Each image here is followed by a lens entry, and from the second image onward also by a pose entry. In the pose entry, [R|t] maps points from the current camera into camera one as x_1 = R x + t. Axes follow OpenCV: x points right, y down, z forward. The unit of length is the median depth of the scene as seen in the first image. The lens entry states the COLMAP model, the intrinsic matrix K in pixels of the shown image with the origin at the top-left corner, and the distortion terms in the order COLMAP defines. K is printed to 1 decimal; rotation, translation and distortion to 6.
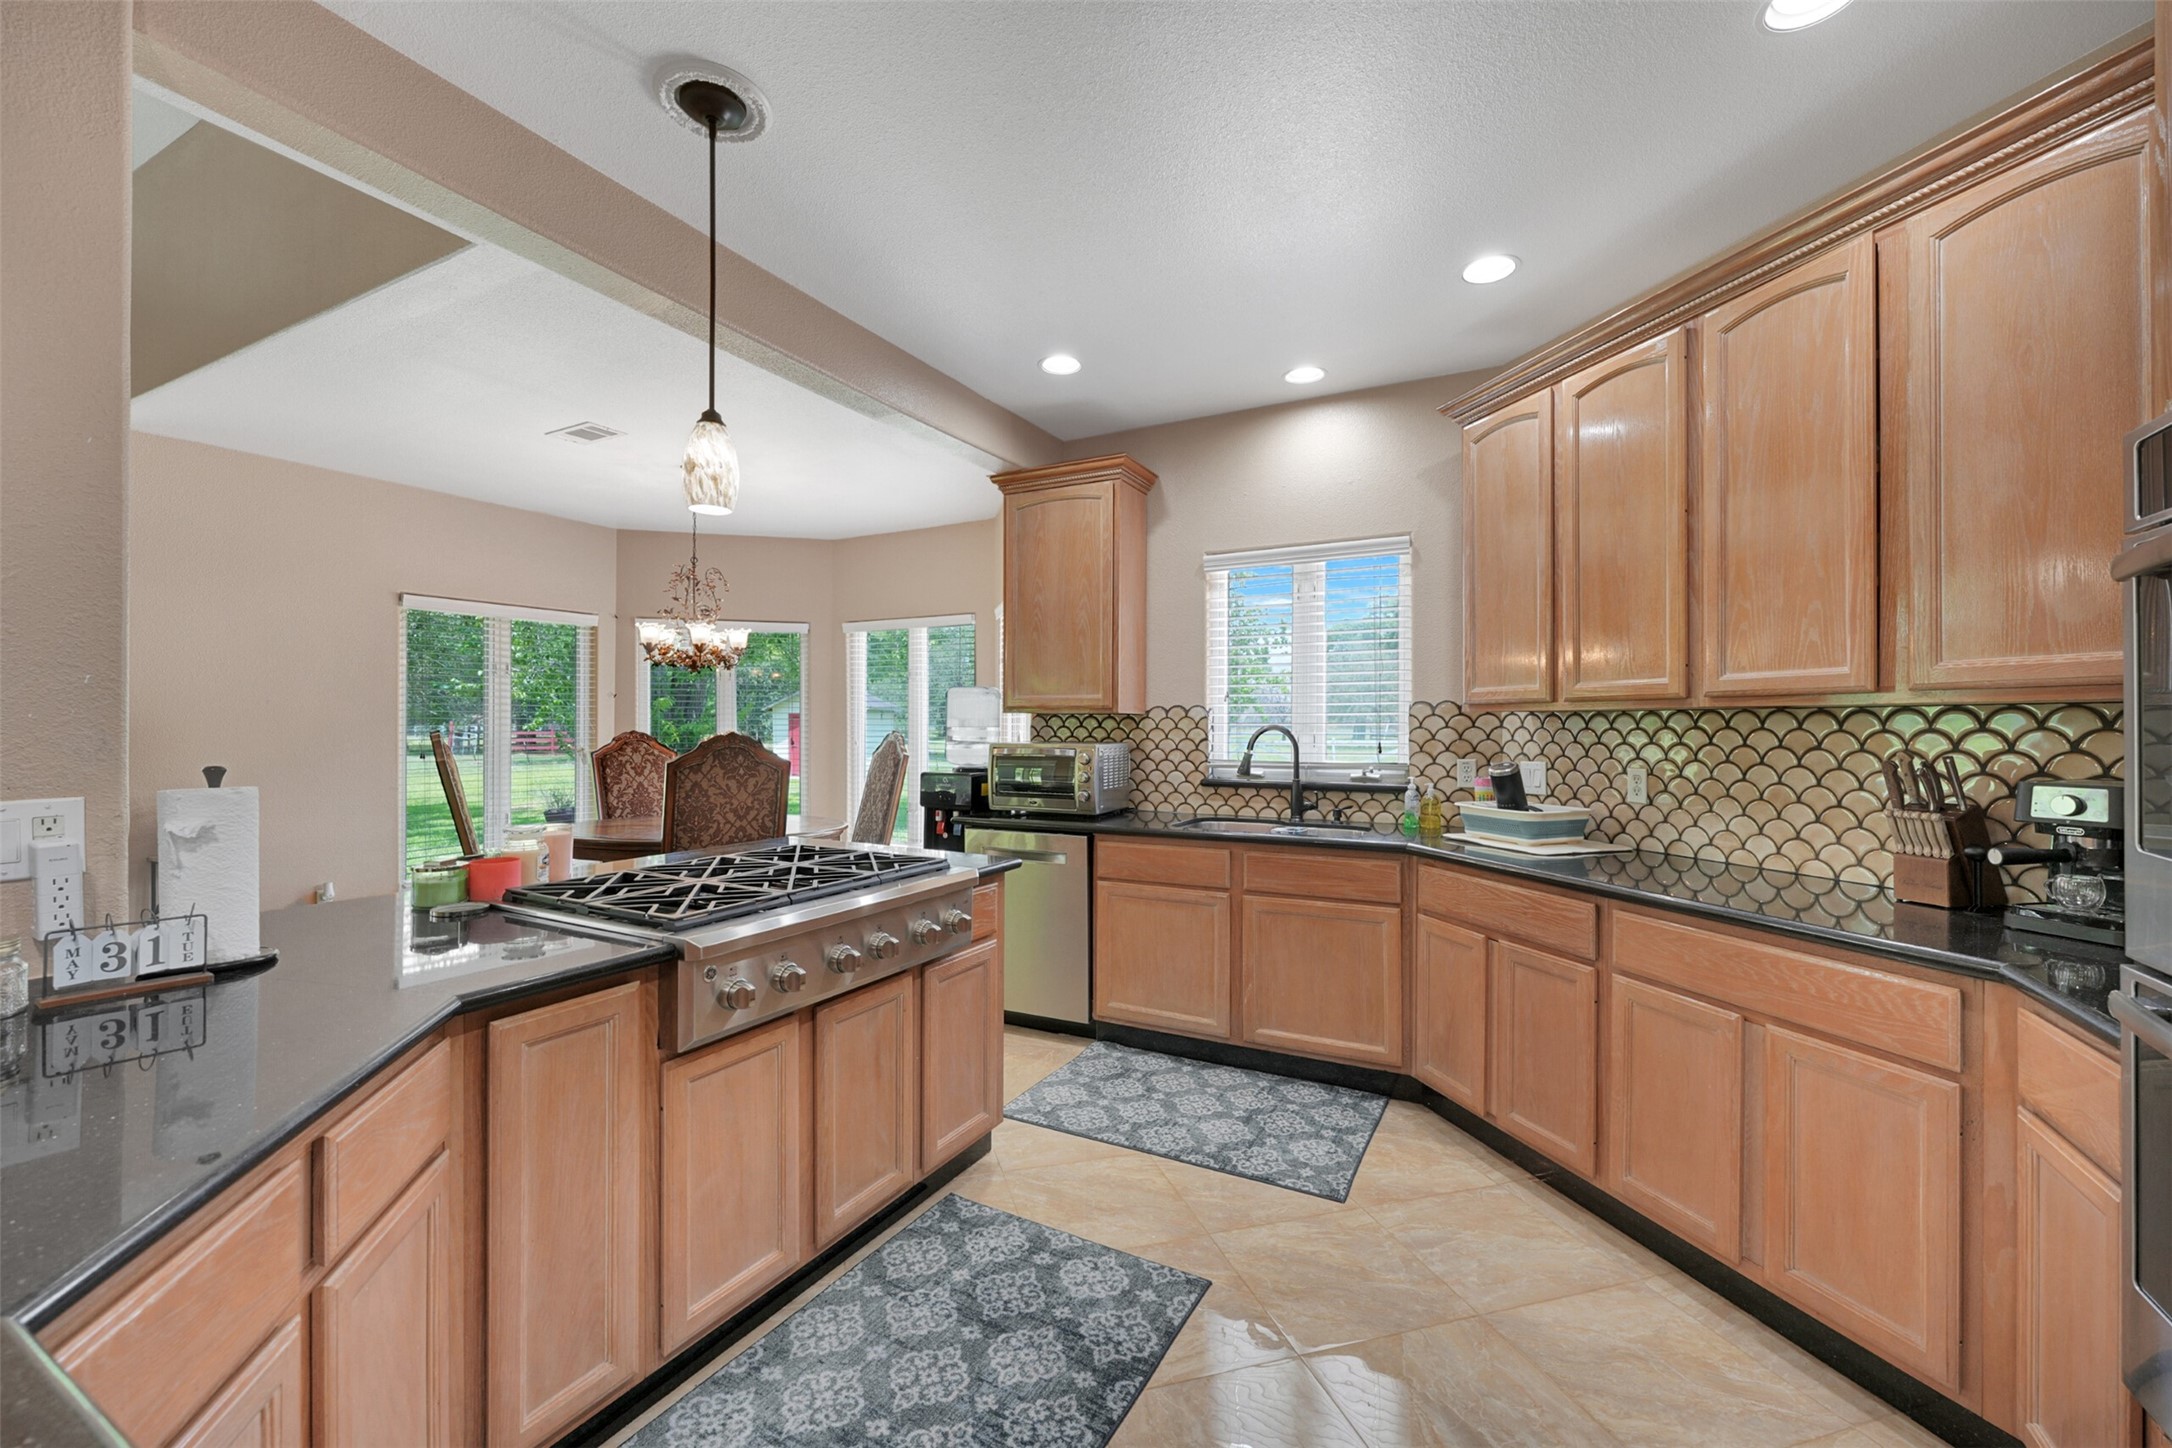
lens RADIAL K [[874.7, 0, 1077.9], [0, 874.7, 721.6], [0, 0, 1]] dist [-0.001305, -0.000308]
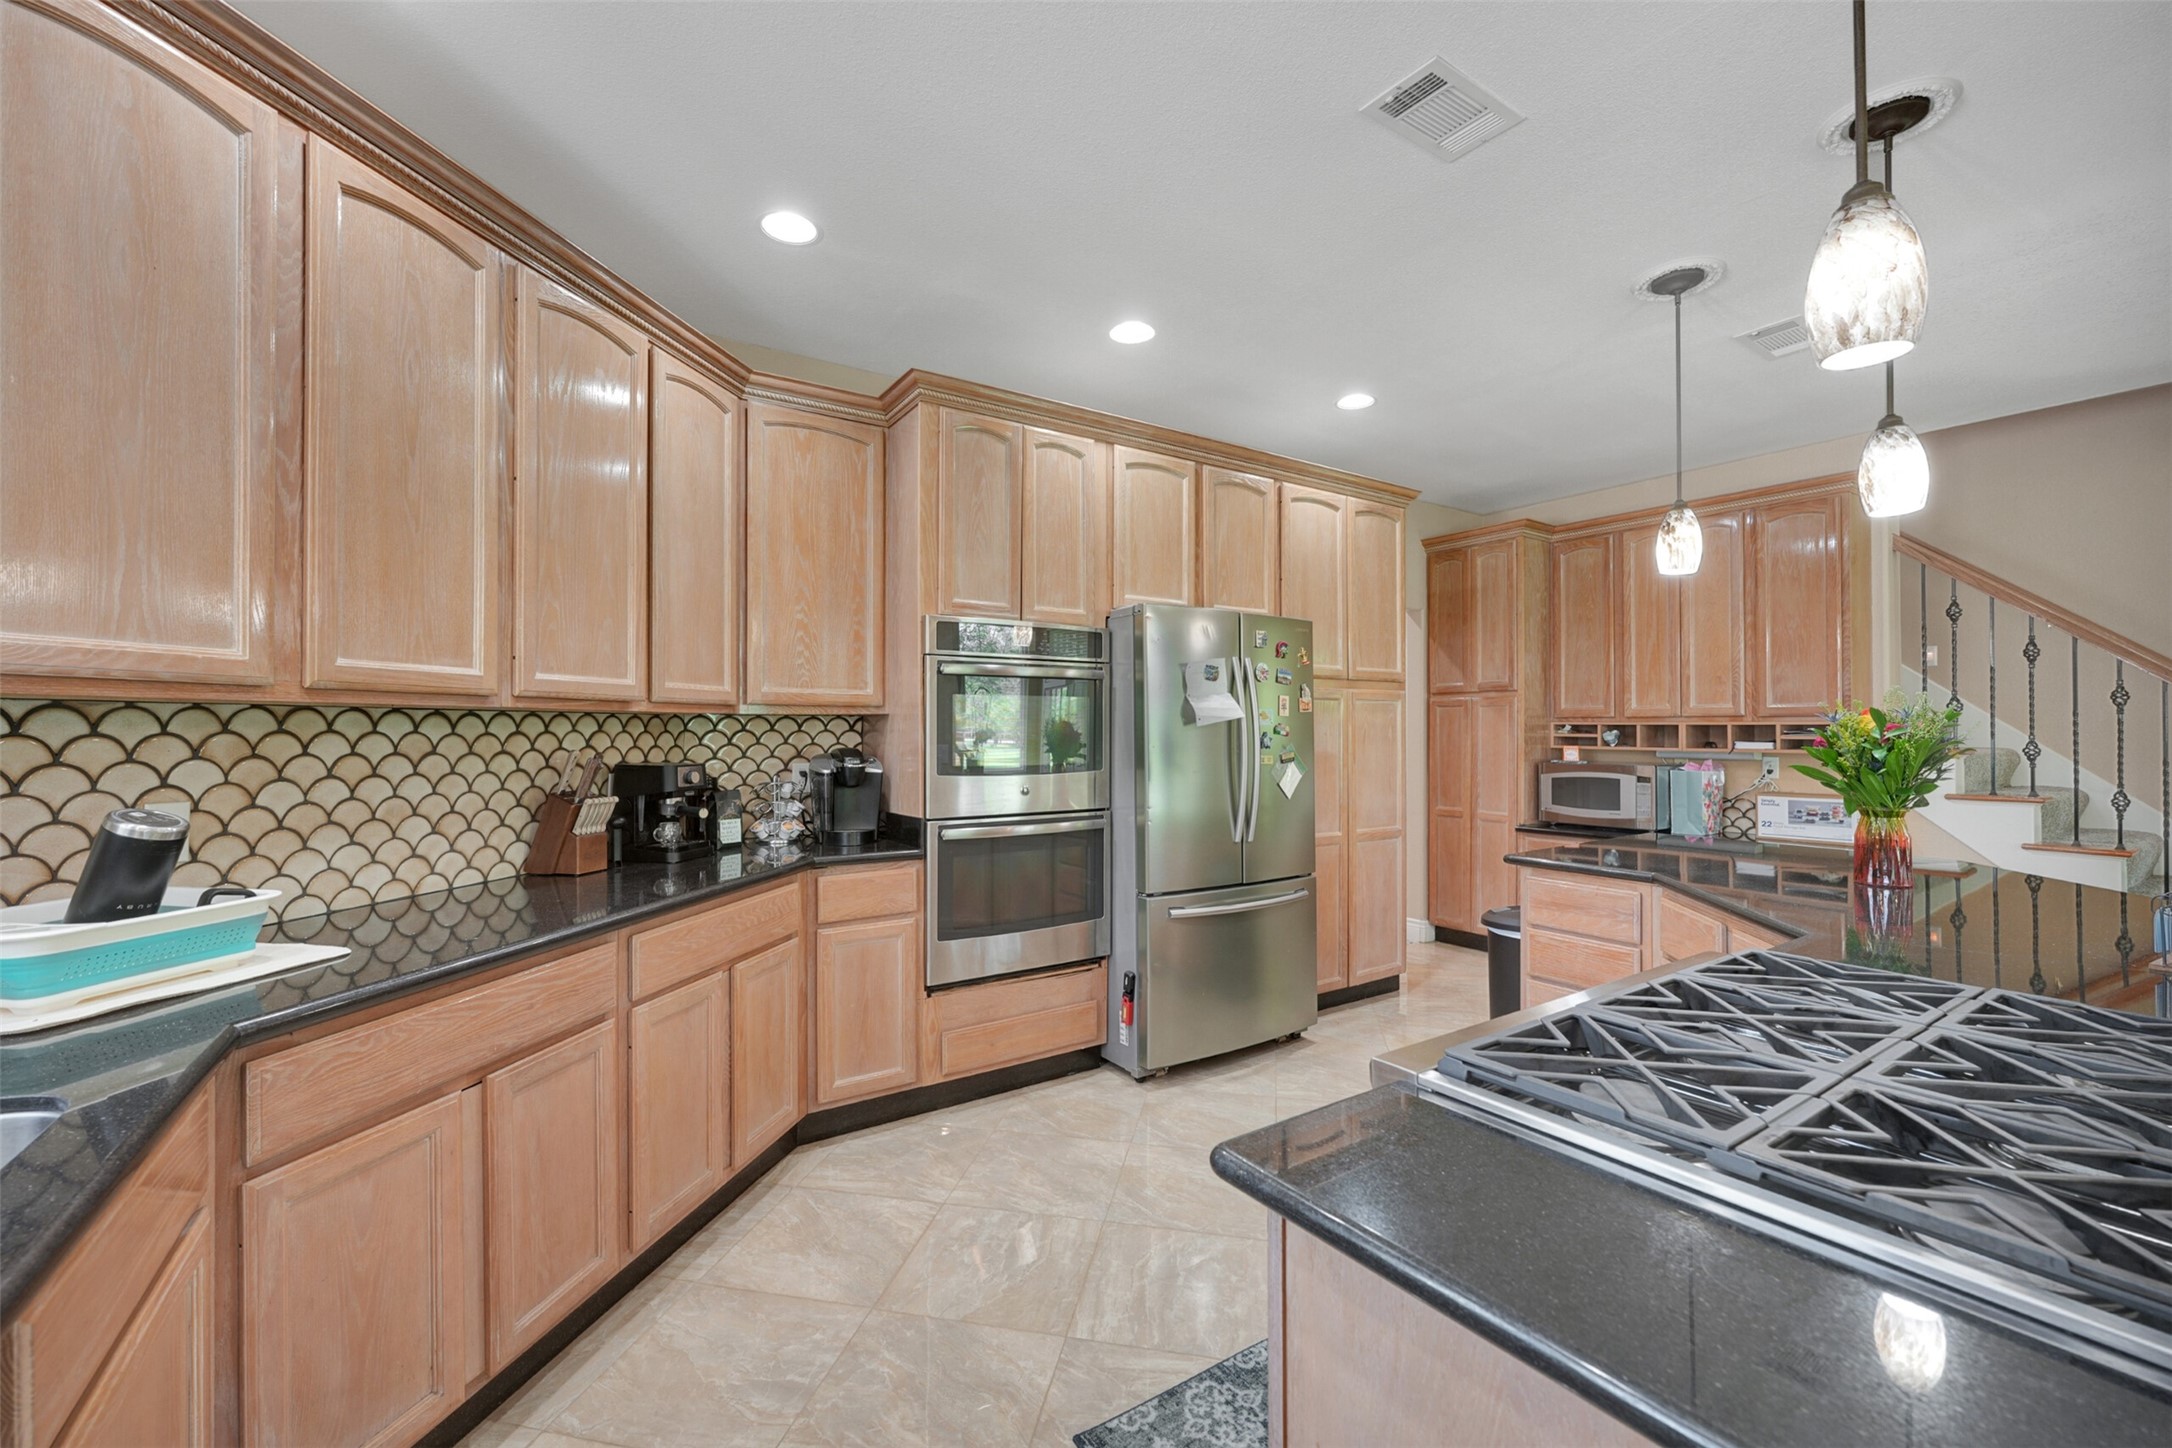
lens RADIAL K [[890.1, 0, 1086.0], [0, 890.1, 724.0], [0, 0, 1]] dist [0.000192, -0.000126]
pose [[-0.891653, 0.002654, 0.452711, -0.191777], [-0.001169, 0.999966, -0.008165, 0.006428], [-0.452717, -0.007809, -0.891620, 1.496356]]
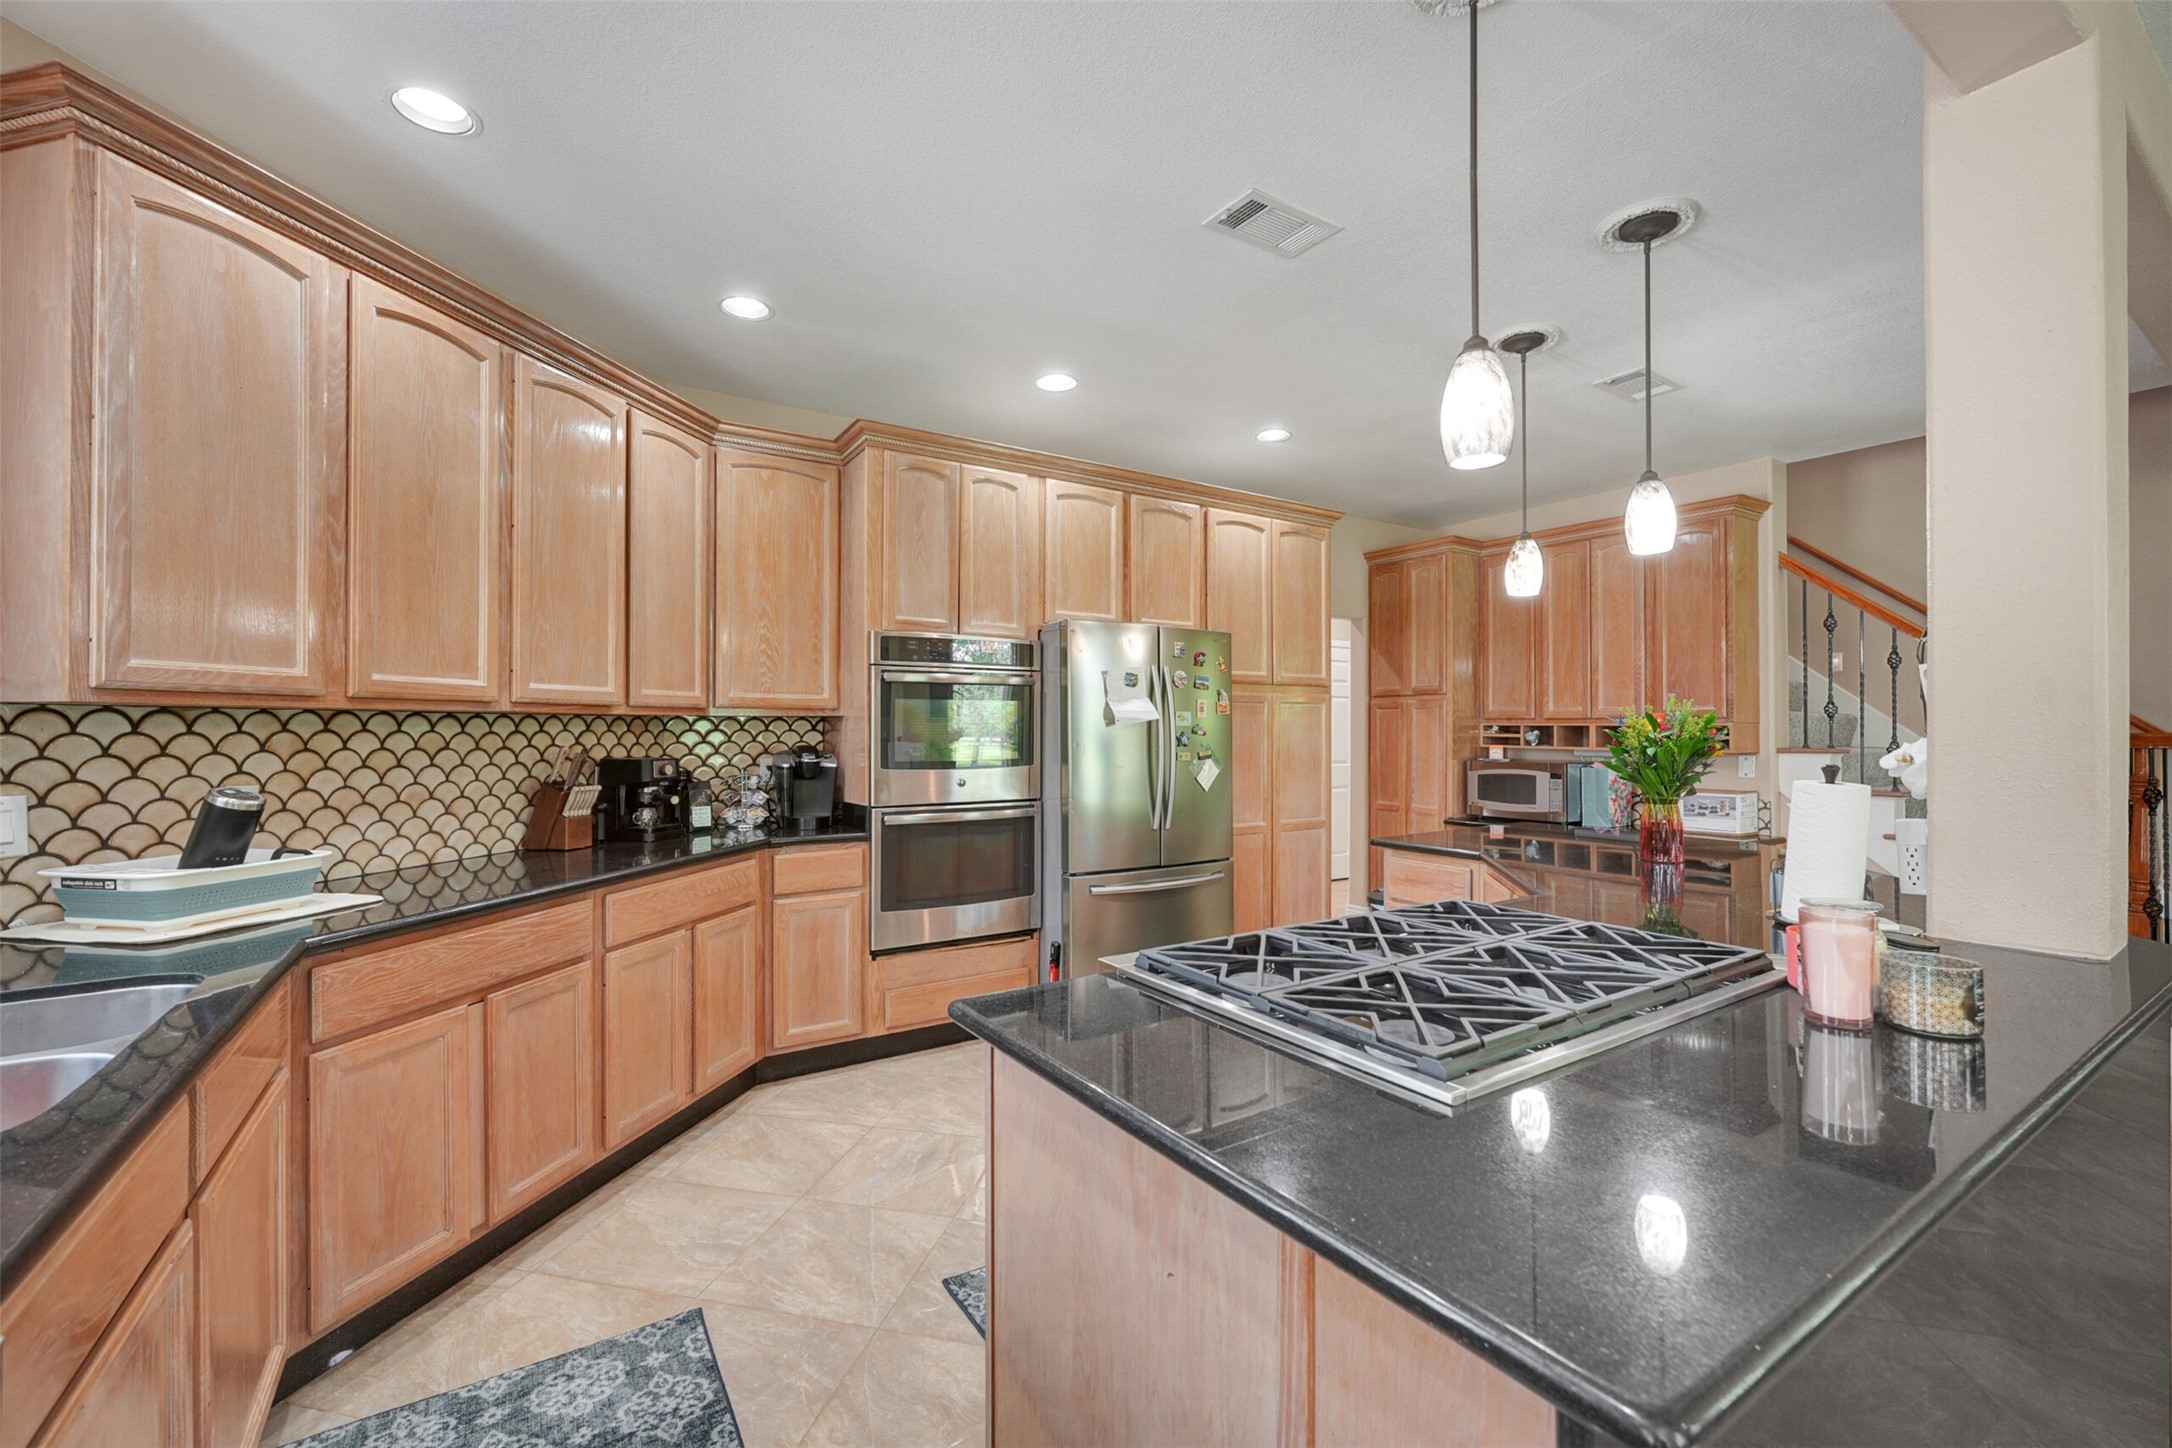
lens RADIAL K [[899.1, 0, 1103.1], [0, 899.1, 723.8], [0, 0, 1]] dist [-0.000652, -0.000043]
pose [[-0.890655, 0.001208, 0.454678, -0.430431], [-0.002575, 0.999967, -0.007702, 0.005411], [-0.454672, -0.008031, -0.890623, 1.616400]]
